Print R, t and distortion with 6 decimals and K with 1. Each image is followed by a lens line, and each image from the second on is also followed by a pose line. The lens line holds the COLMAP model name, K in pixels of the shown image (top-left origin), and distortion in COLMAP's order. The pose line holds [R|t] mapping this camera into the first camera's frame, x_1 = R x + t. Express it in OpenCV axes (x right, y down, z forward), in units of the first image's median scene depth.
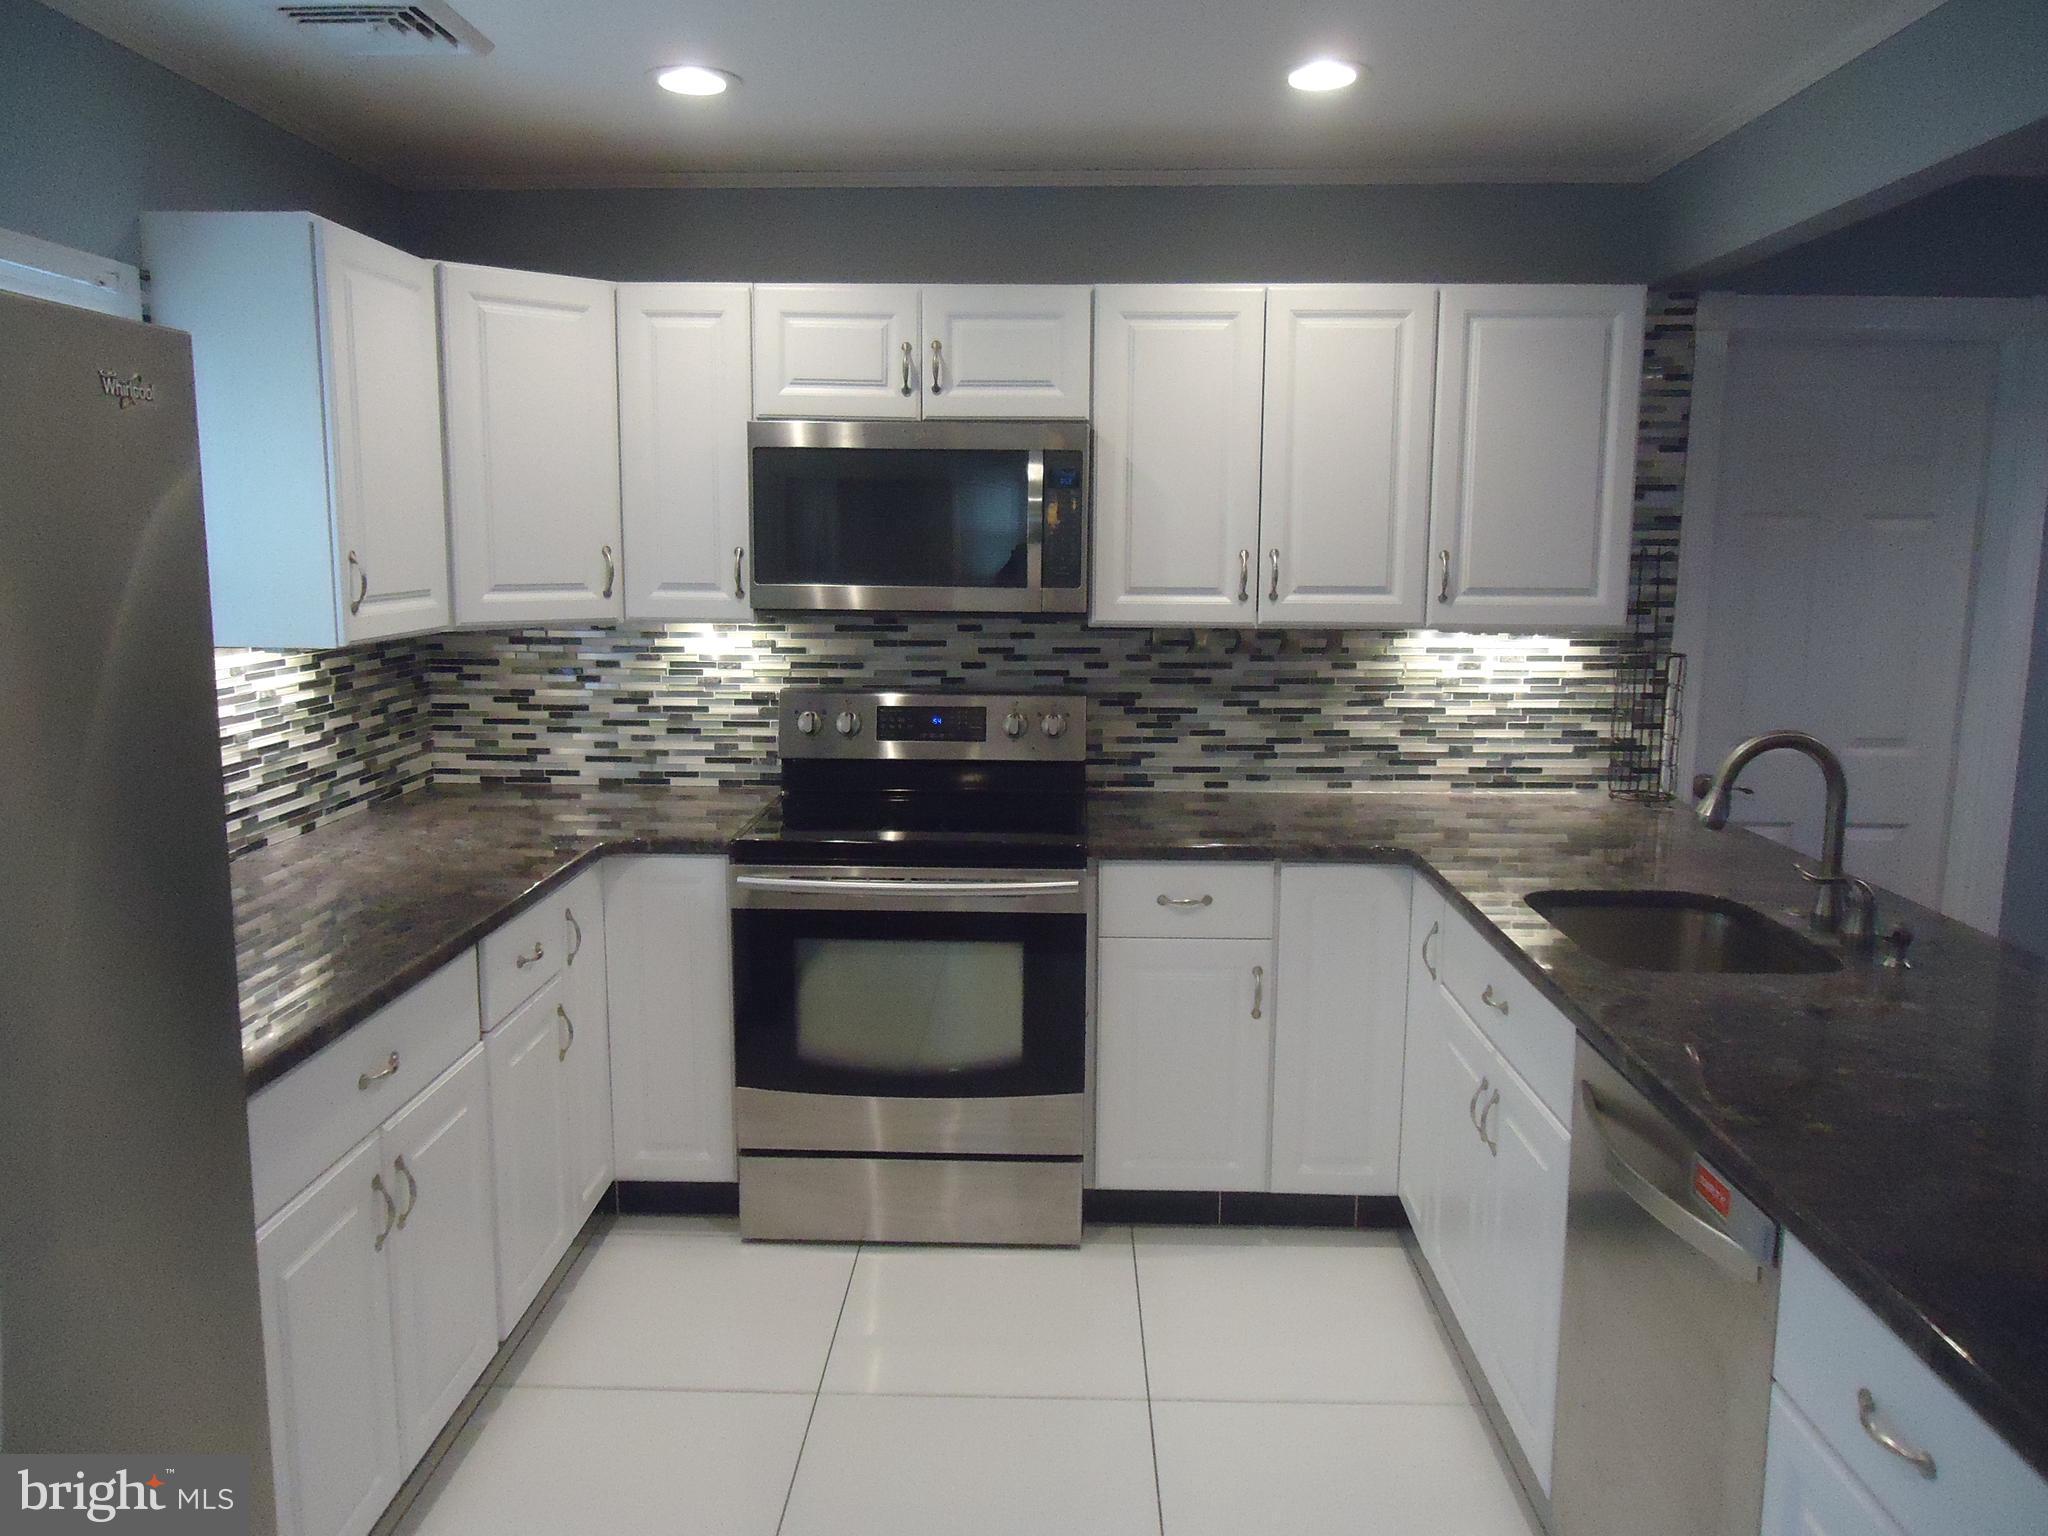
lens RADIAL K [[1490.4, 0, 1024.0], [0, 1490.4, 768.0], [0, 0, 1]] dist [-0.009890, 0.006510]
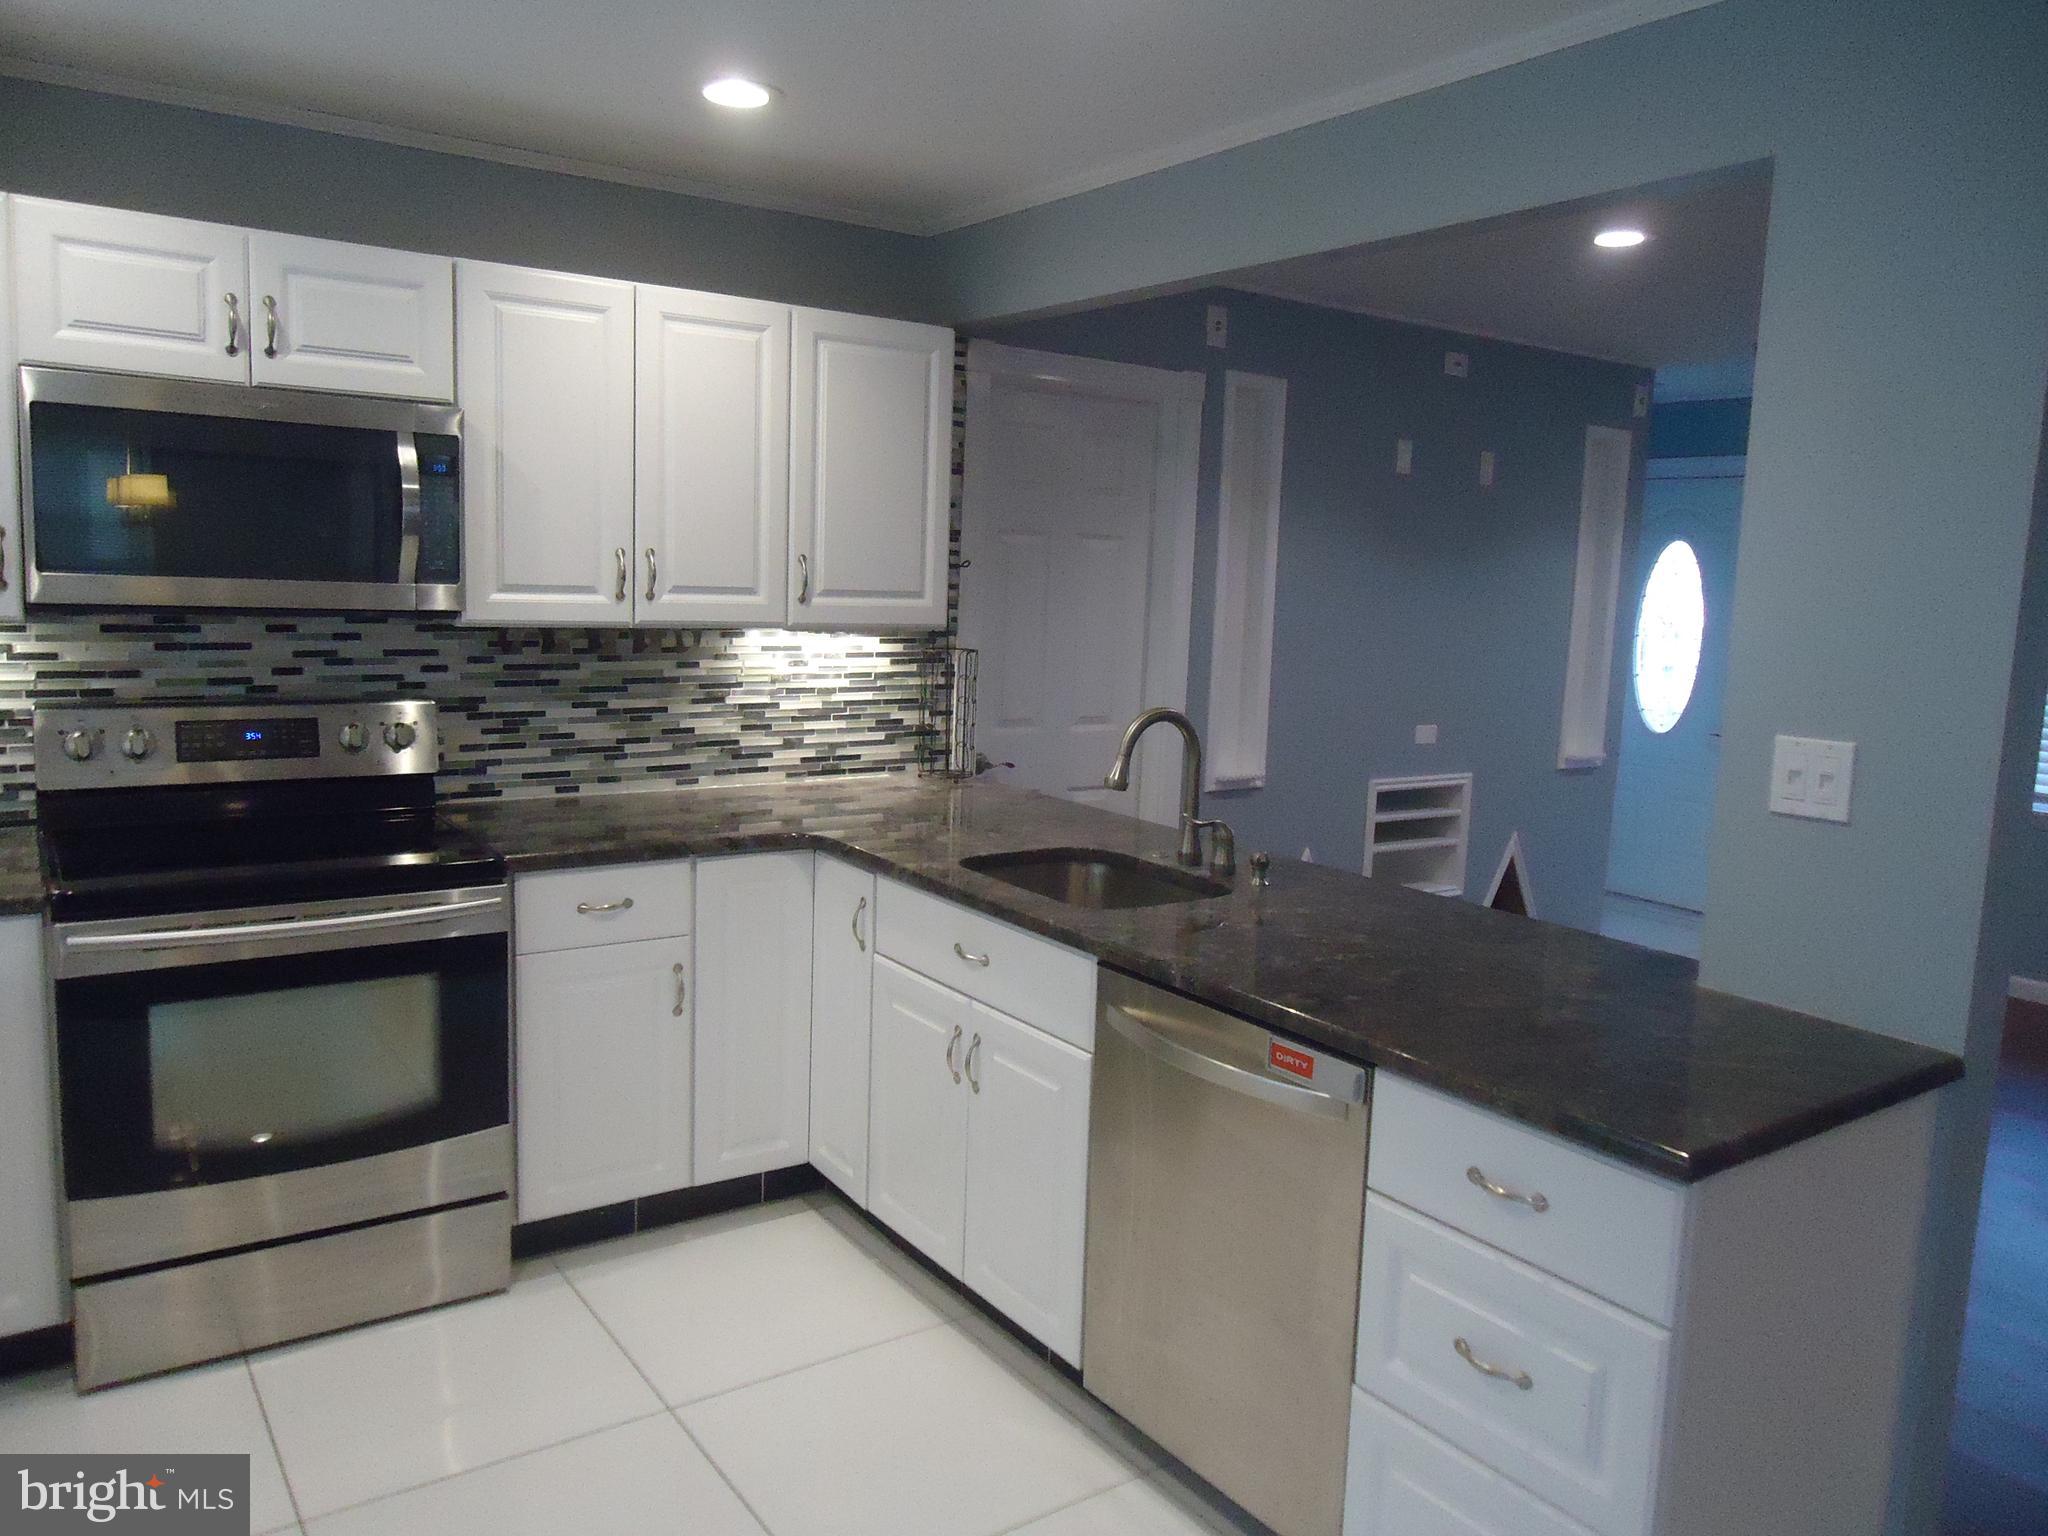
lens RADIAL K [[1490.4, 0, 1024.0], [0, 1490.4, 768.0], [0, 0, 1]] dist [-0.009890, 0.006510]
pose [[0.802388, -0.056705, 0.594102, -0.210794], [0.058623, 0.998150, 0.016094, -0.000841], [-0.593916, 0.021914, 0.804229, 0.043938]]
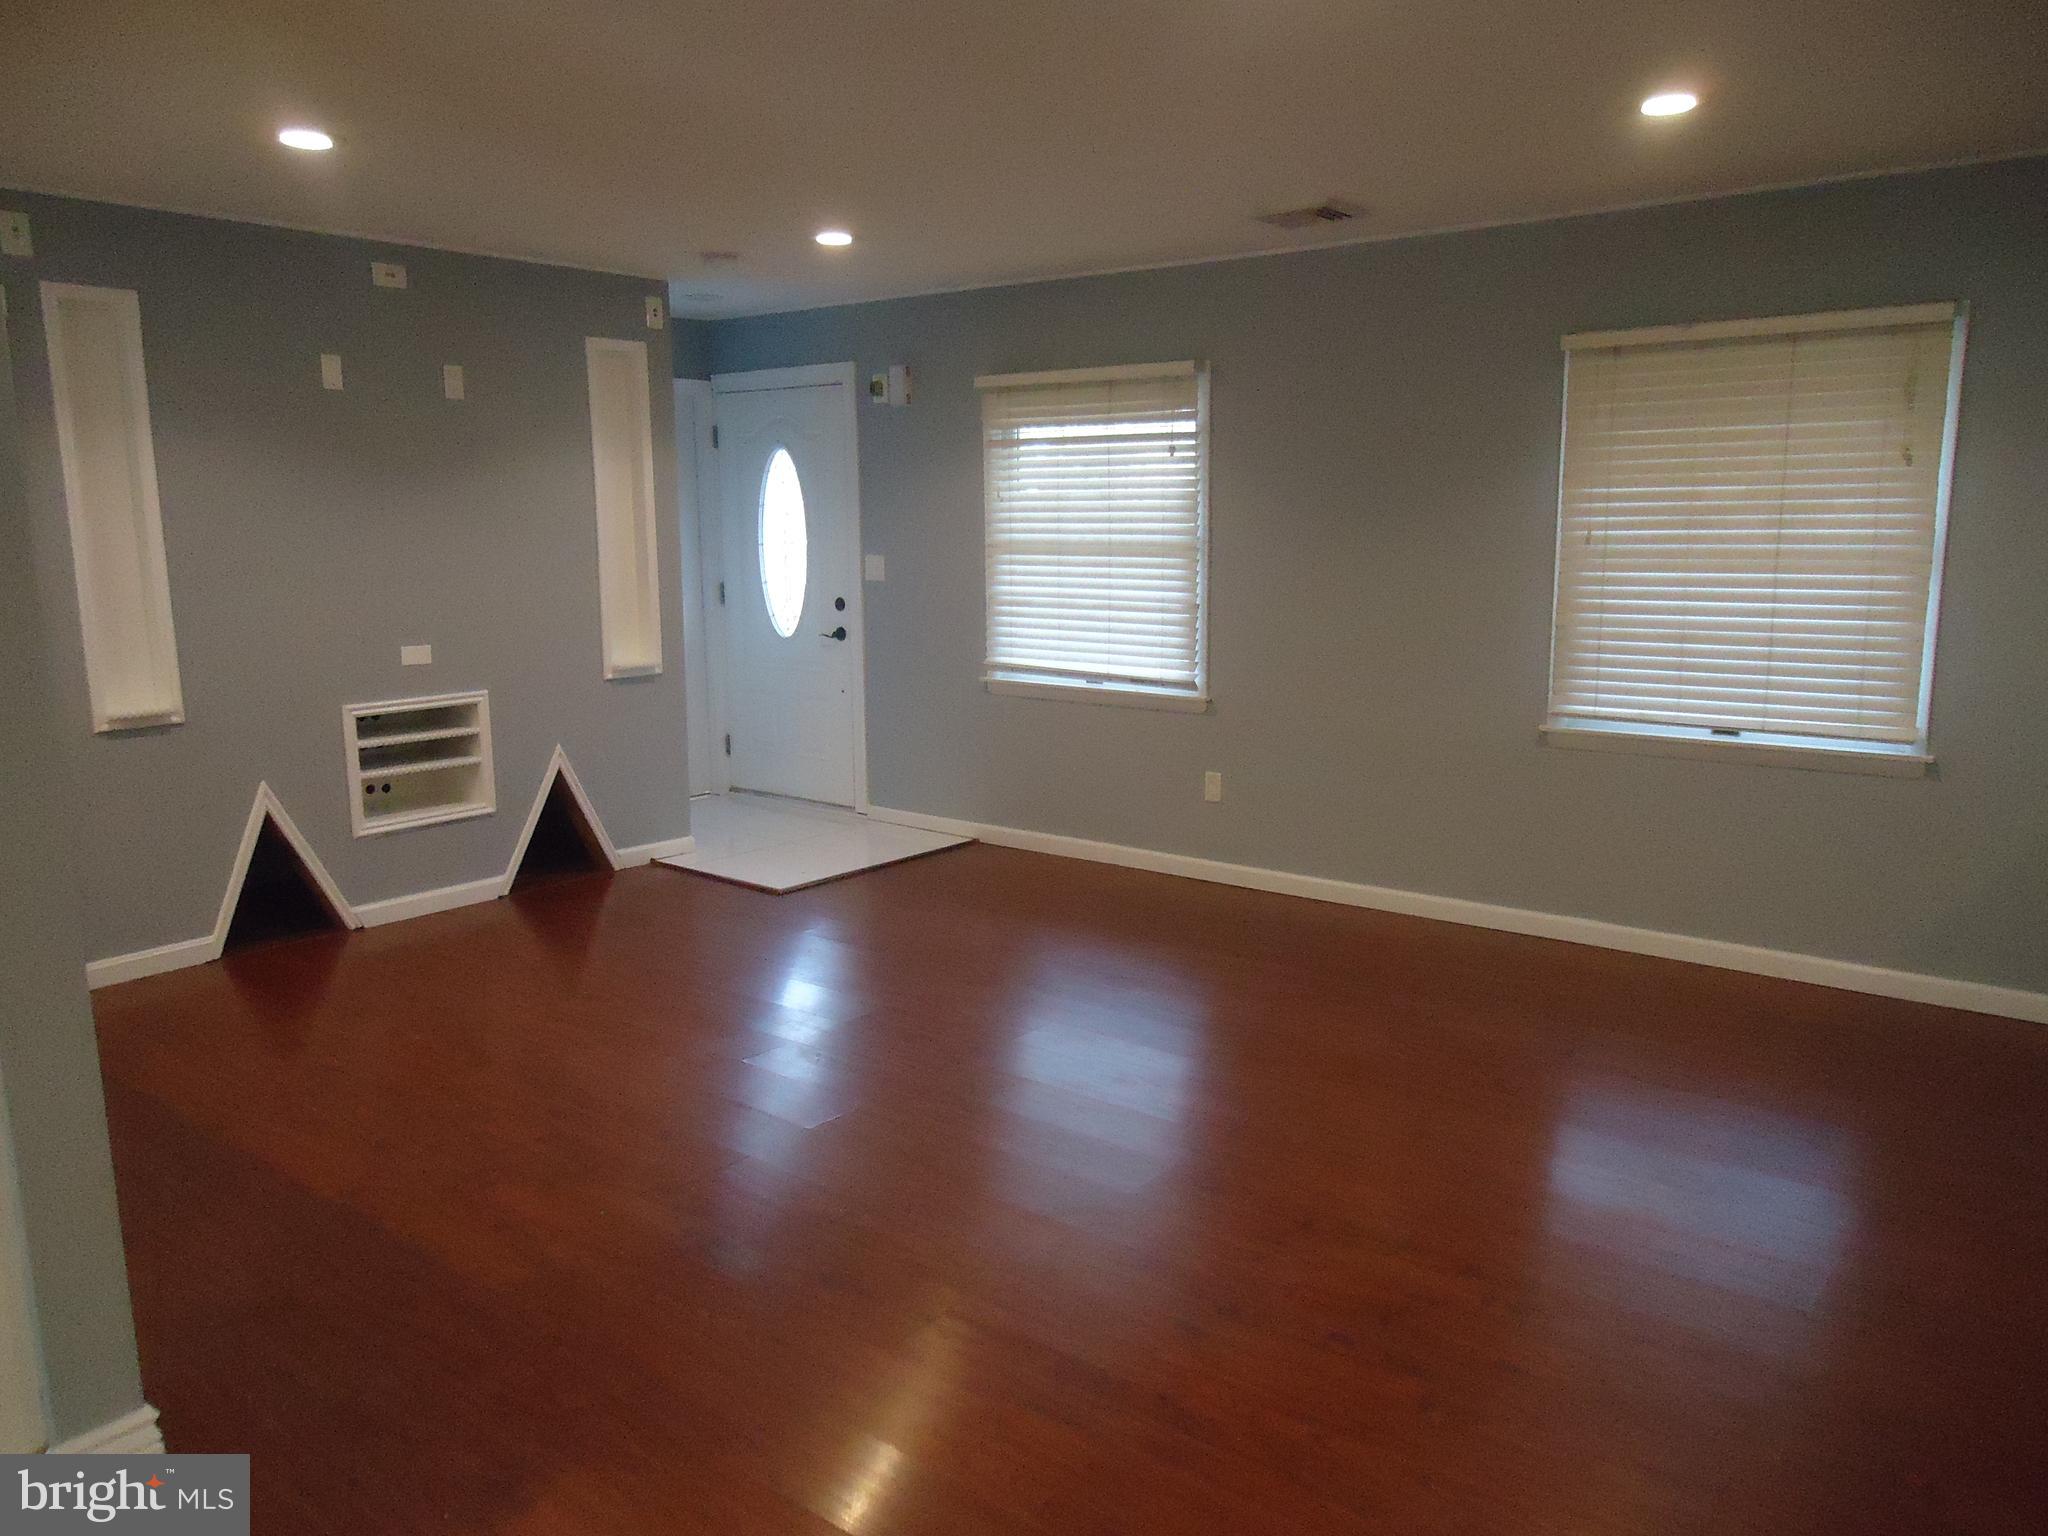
lens RADIAL K [[1490.4, 0, 1024.0], [0, 1490.4, 768.0], [0, 0, 1]] dist [-0.009890, 0.006510]
pose [[0.598884, -0.149648, 0.786729, 0.178941], [0.134025, 0.987259, 0.085767, 0.077444], [-0.789541, 0.054077, 0.611311, -0.366174]]
